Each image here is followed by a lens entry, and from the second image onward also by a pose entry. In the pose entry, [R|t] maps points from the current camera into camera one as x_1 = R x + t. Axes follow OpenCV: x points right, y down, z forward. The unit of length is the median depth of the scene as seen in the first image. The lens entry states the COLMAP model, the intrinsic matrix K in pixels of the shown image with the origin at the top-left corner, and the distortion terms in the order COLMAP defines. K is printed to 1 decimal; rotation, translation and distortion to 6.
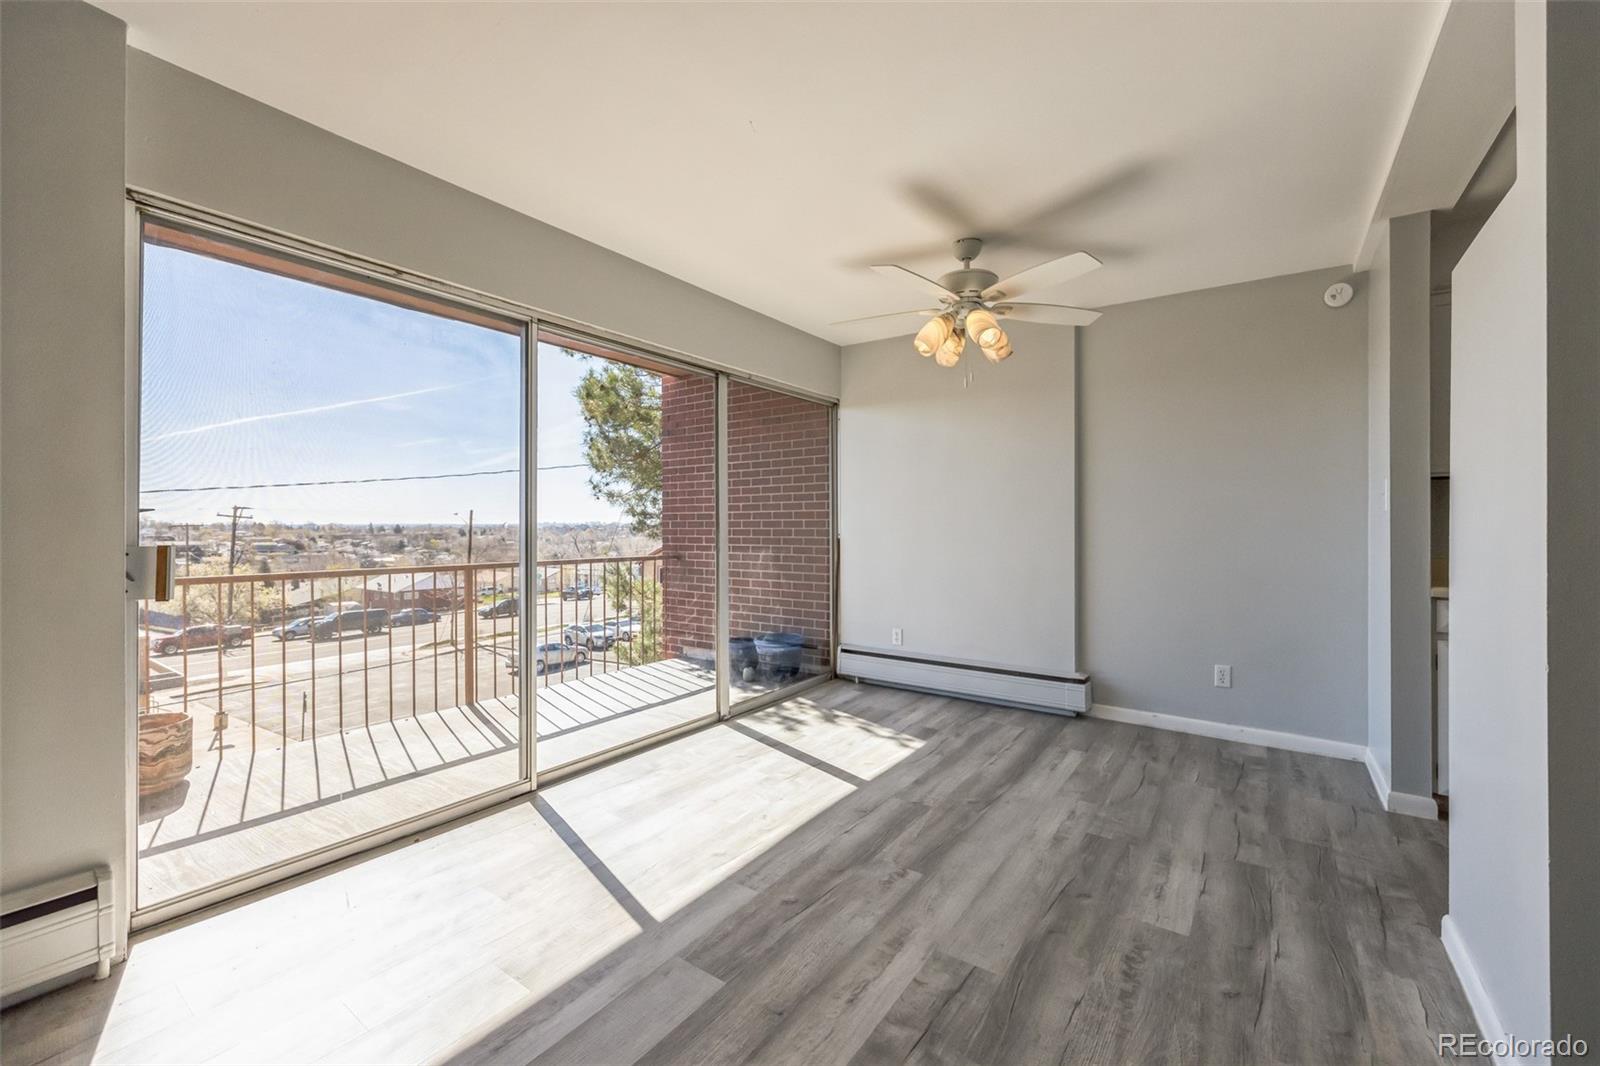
lens RADIAL K [[643.7, 0, 794.7], [0, 643.7, 531.5], [0, 0, 1]] dist [0.003226, -0.000184]
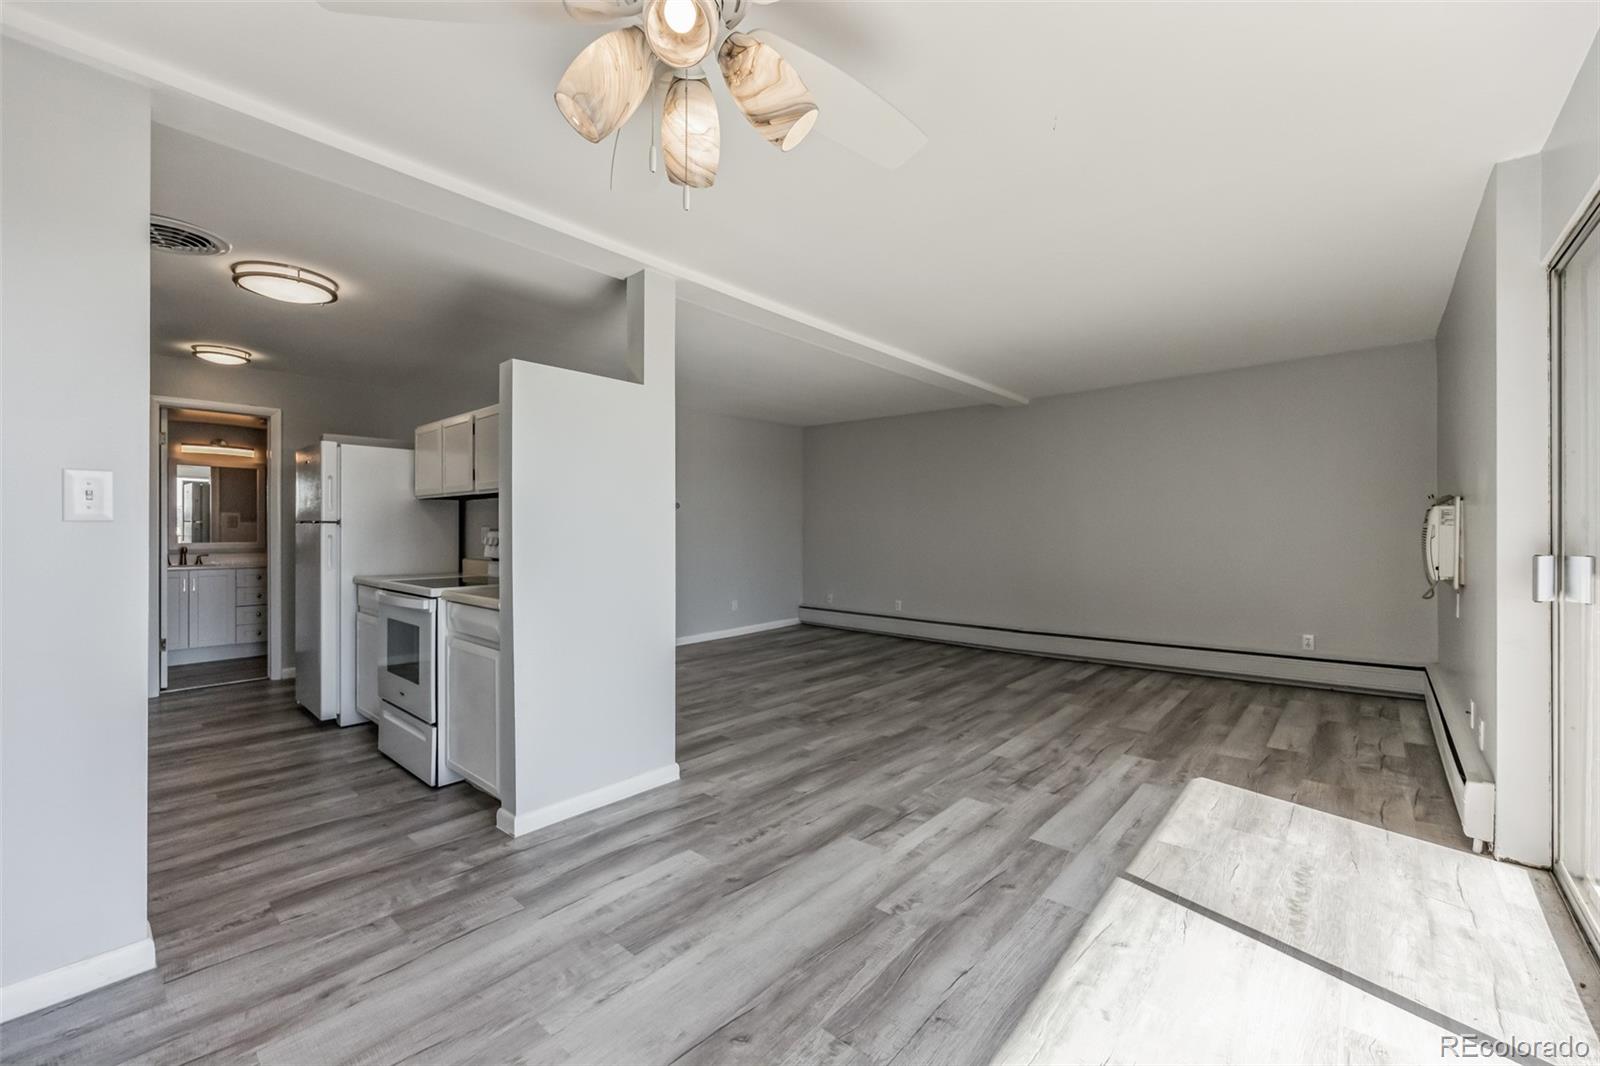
lens RADIAL K [[643.7, 0, 803.9], [0, 643.7, 531.9], [0, 0, 1]] dist [0.003226, -0.000184]
pose [[-0.995693, 0.002364, 0.092684, 0.230509], [0.003824, 0.999871, 0.015573, -0.039989], [-0.092635, 0.015860, -0.995574, 2.092320]]
